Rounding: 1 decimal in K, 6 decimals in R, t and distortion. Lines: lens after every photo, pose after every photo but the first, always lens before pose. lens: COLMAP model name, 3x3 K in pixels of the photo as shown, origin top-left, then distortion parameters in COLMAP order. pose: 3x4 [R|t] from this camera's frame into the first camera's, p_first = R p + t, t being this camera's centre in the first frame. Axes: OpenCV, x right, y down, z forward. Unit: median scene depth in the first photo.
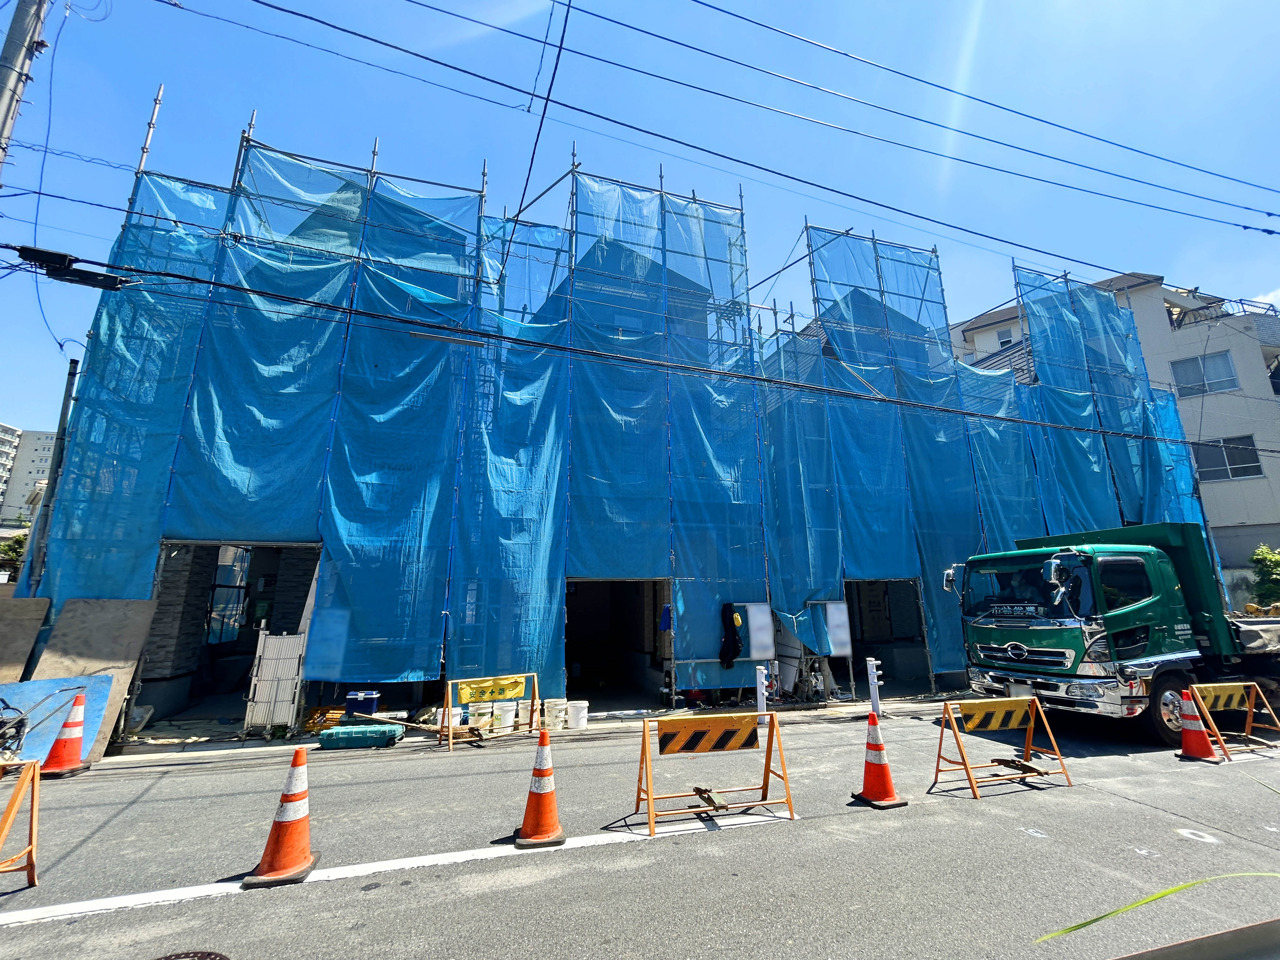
lens RADIAL K [[521.7, 0, 640.0], [0, 521.7, 480.0], [0, 0, 1]] dist [0.000406, 0.000116]
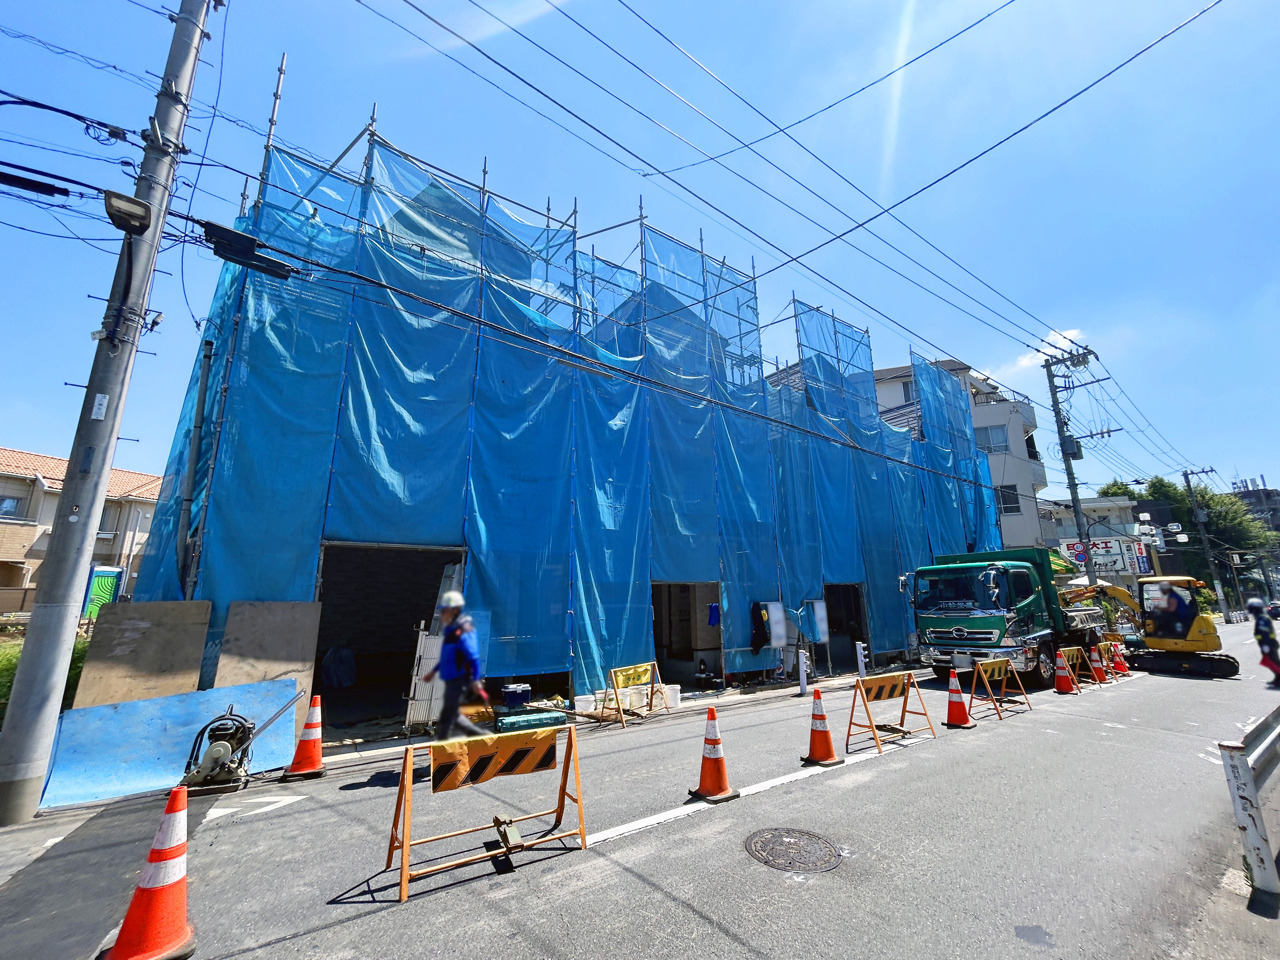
lens RADIAL K [[523.6, 0, 640.0], [0, 523.6, 480.0], [0, 0, 1]] dist [-0.000787, 0.000078]
pose [[0.946294, 0.066001, 0.316499, -0.633043], [-0.064547, 0.997801, -0.015089, -0.021687], [-0.316799, -0.006150, 0.948473, -0.114751]]
